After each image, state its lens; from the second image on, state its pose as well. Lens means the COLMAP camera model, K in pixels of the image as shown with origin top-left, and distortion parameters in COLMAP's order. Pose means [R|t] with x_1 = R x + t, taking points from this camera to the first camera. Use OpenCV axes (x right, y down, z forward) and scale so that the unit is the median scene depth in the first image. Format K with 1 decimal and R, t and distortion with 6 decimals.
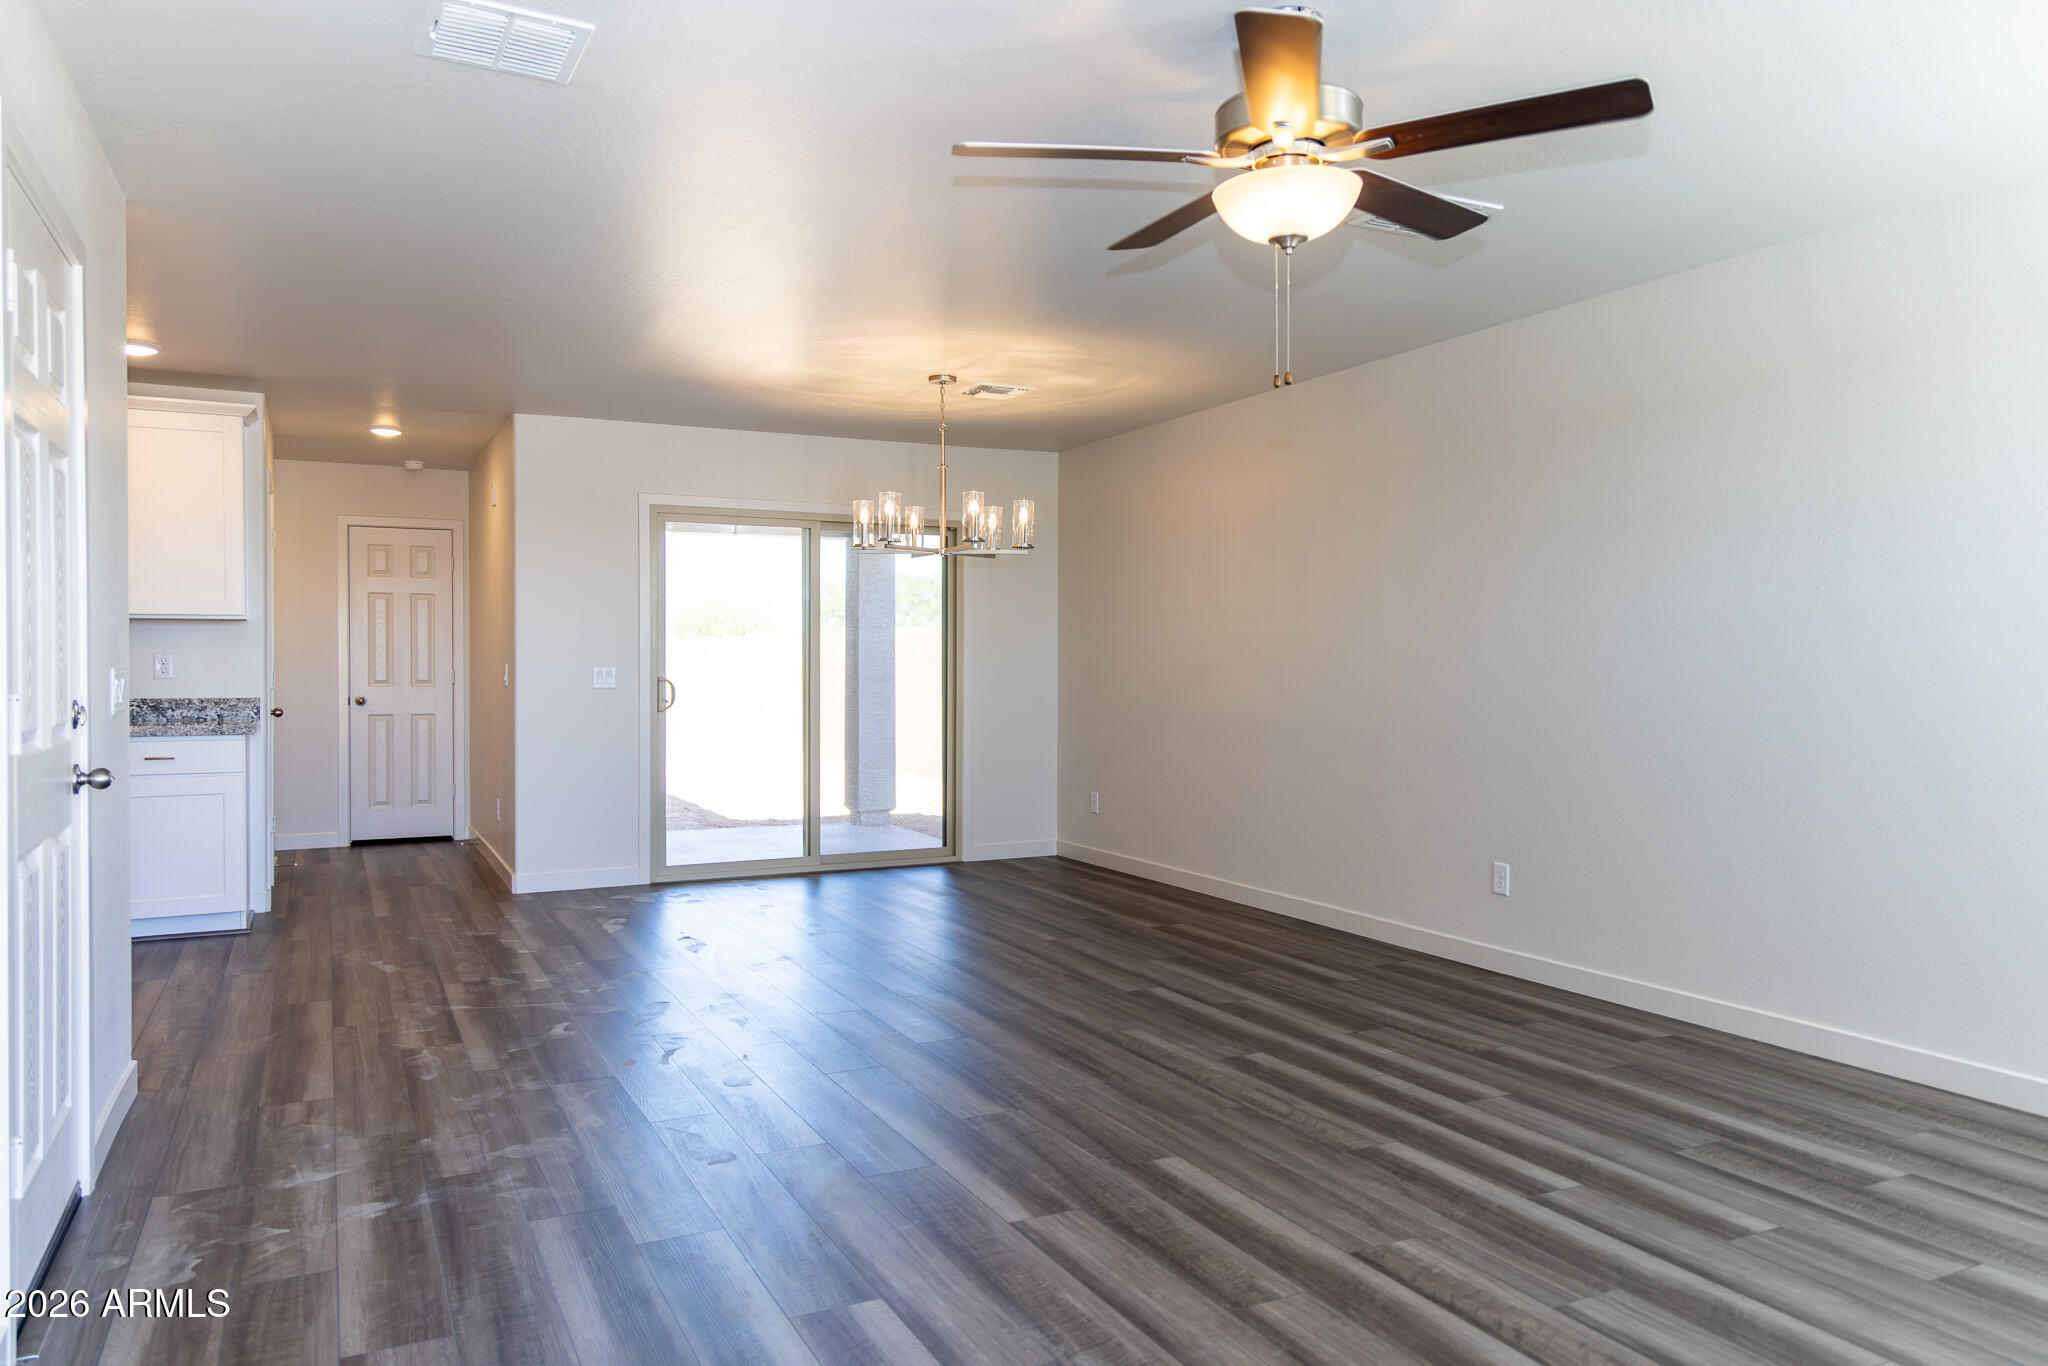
lens RADIAL K [[1419.4, 0, 1036.0], [0, 1419.4, 668.5], [0, 0, 1]] dist [0.008043, -0.001196]
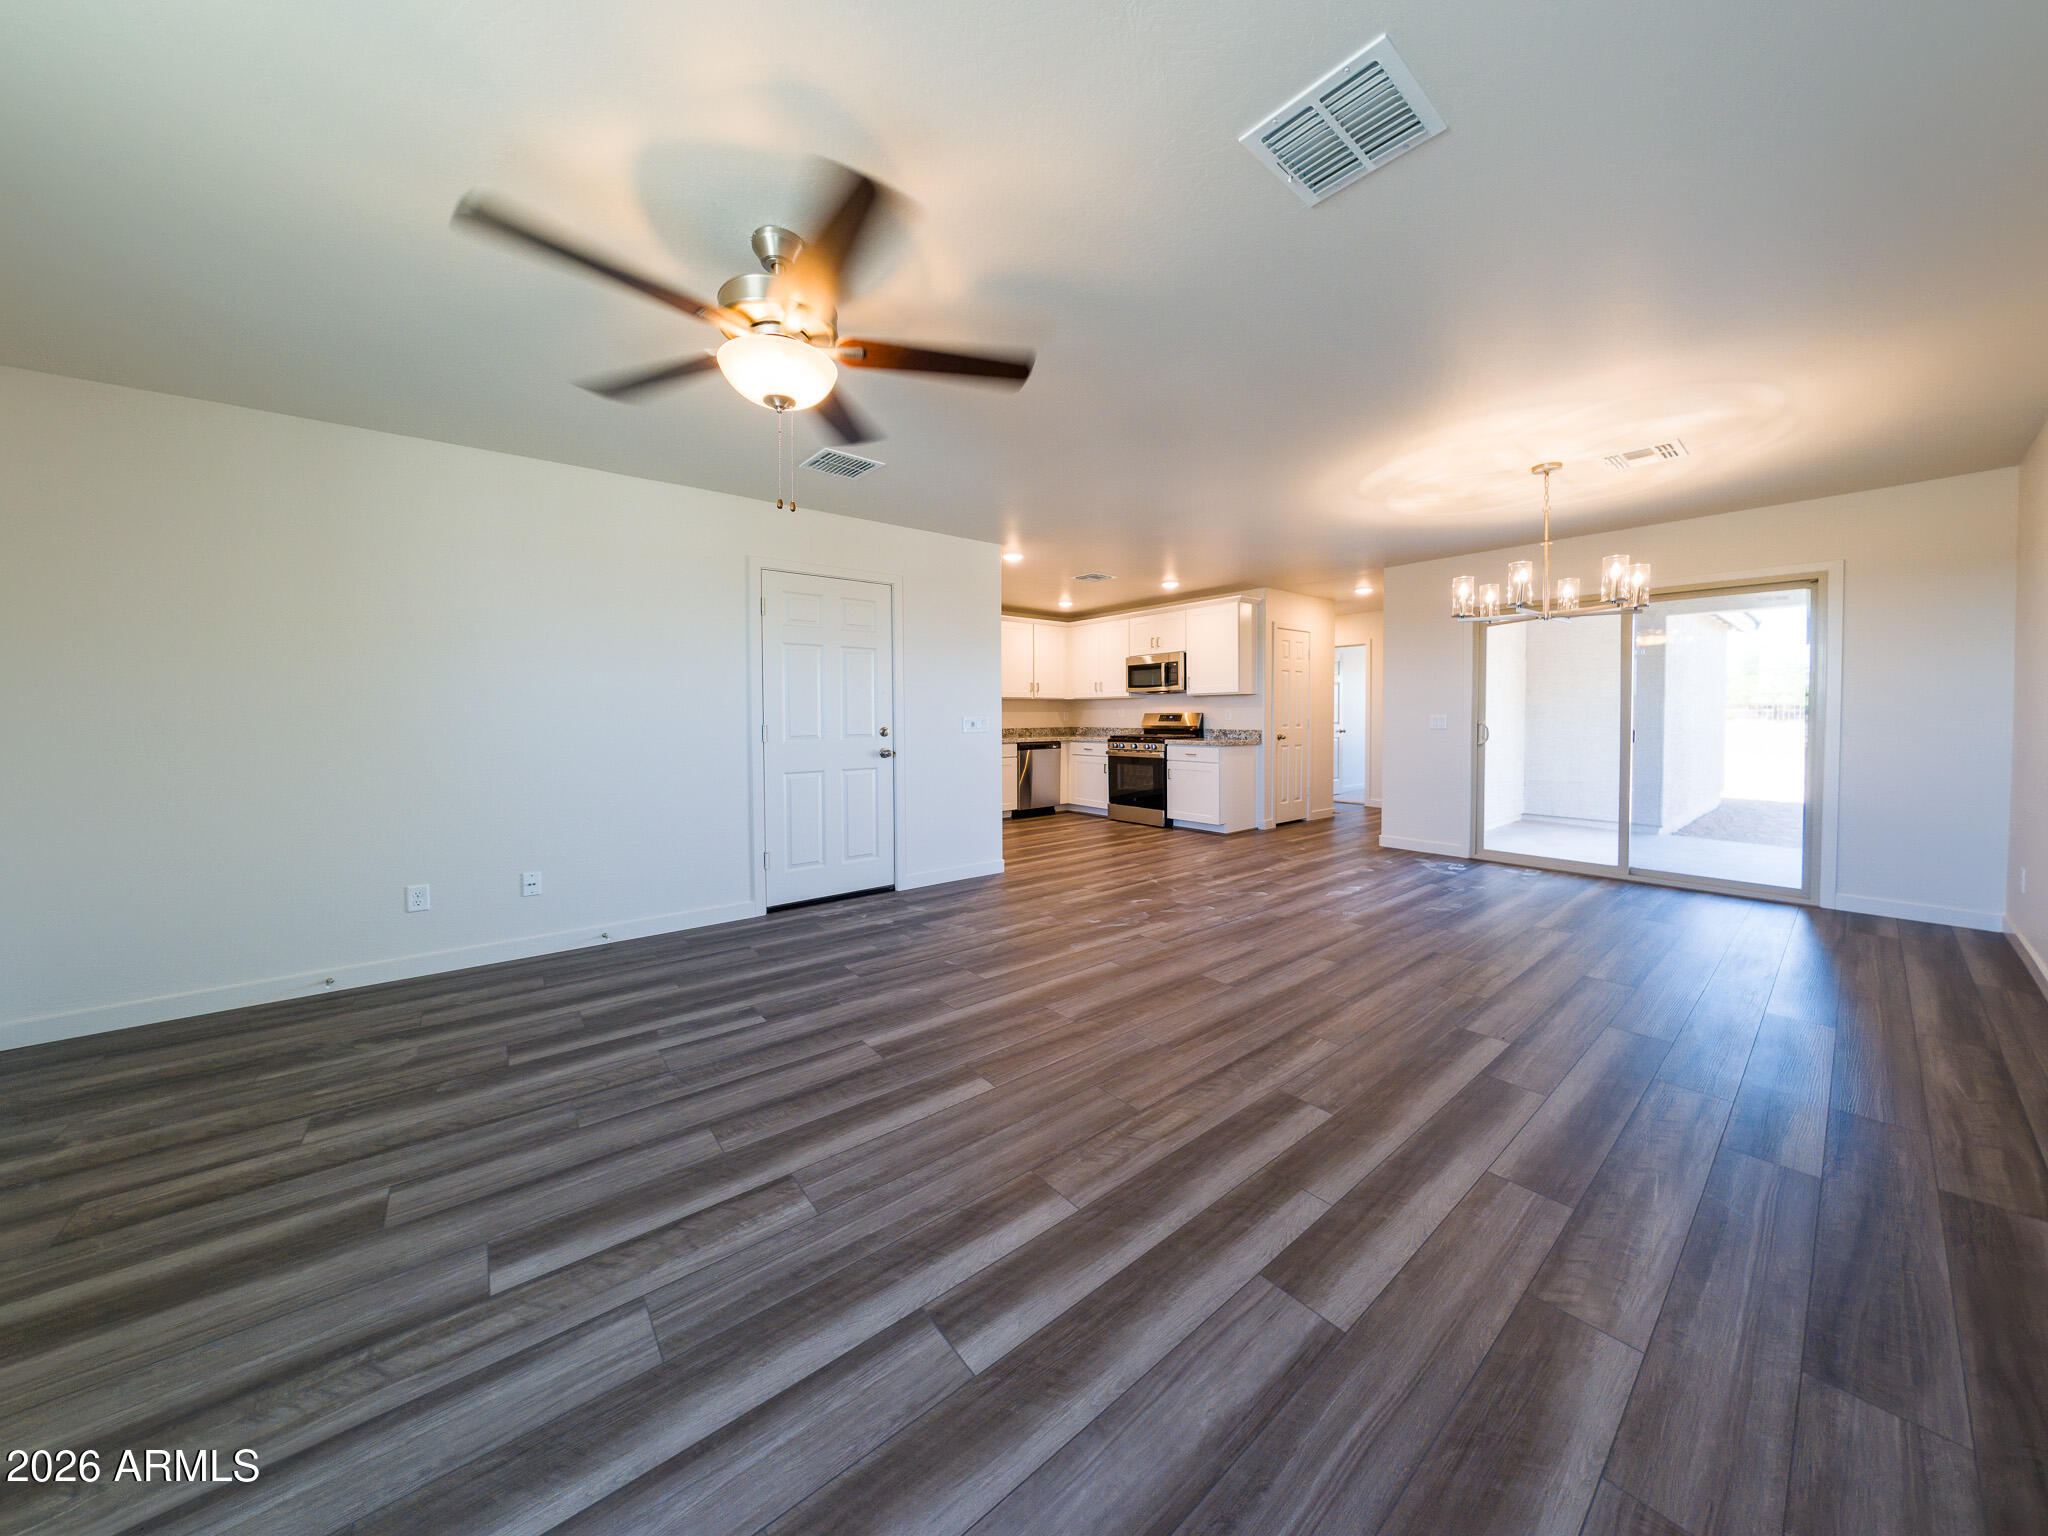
lens RADIAL K [[679.4, 0, 1017.0], [0, 679.4, 720.3], [0, 0, 1]] dist [-0.016060, -0.000455]
pose [[0.193102, -0.003159, -0.981174, 0.532830], [0.002026, 0.999994, -0.002821, 0.015488], [0.981177, -0.001443, 0.193107, 0.696085]]
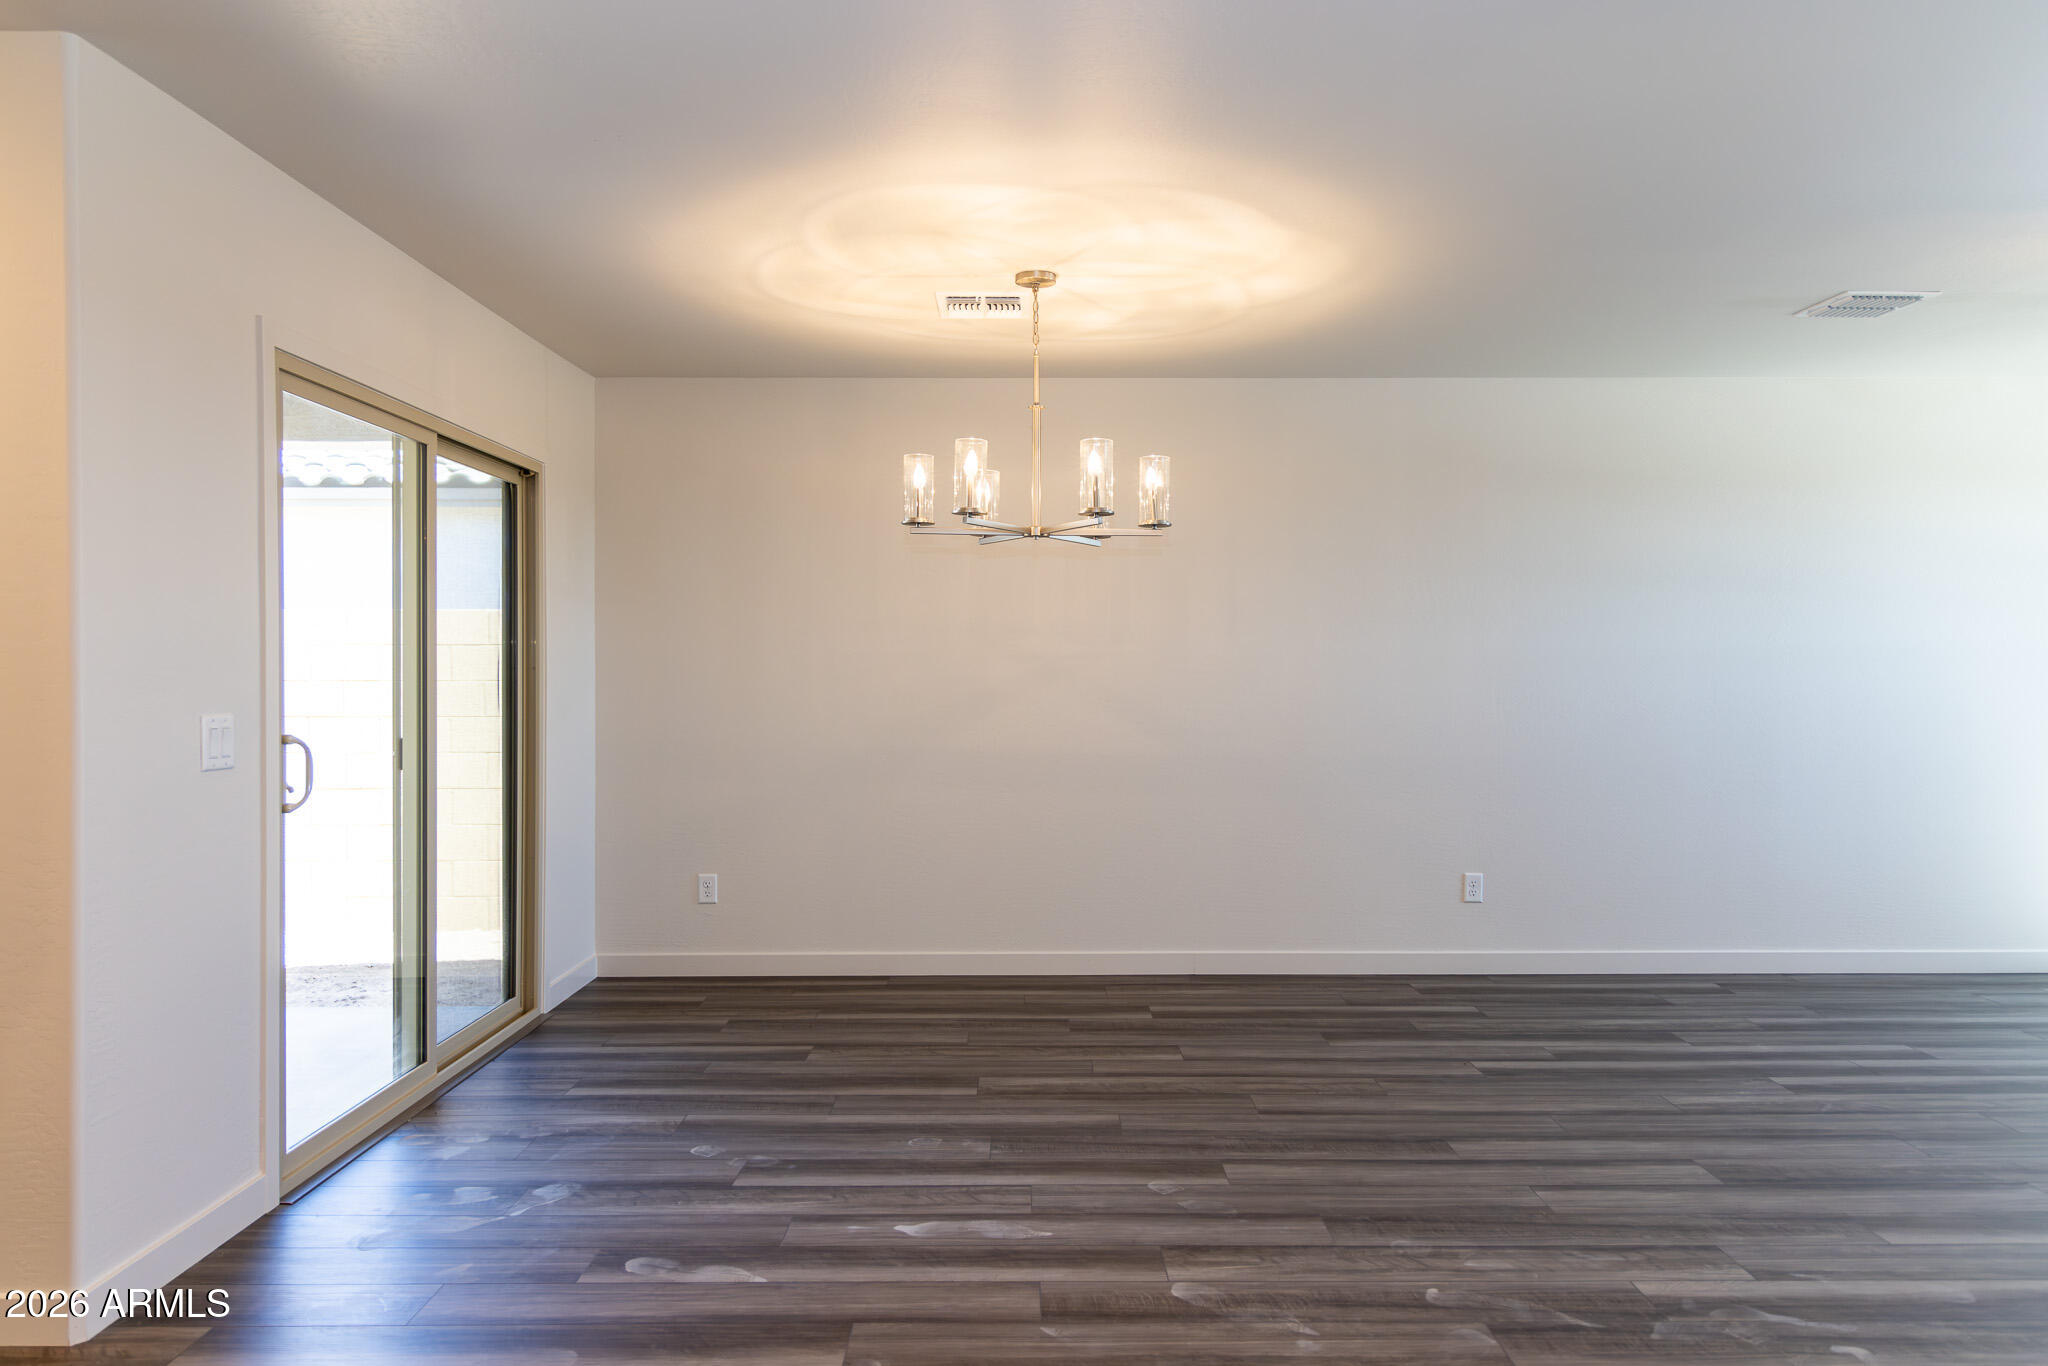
lens RADIAL K [[1419.4, 0, 1030.6], [0, 1419.4, 699.9], [0, 0, 1]] dist [0.008043, -0.001196]
pose [[0.435063, -0.019230, 0.900195, -0.951169], [0.005918, 0.999811, 0.018498, -0.020493], [-0.900381, -0.002721, 0.435095, 1.003008]]
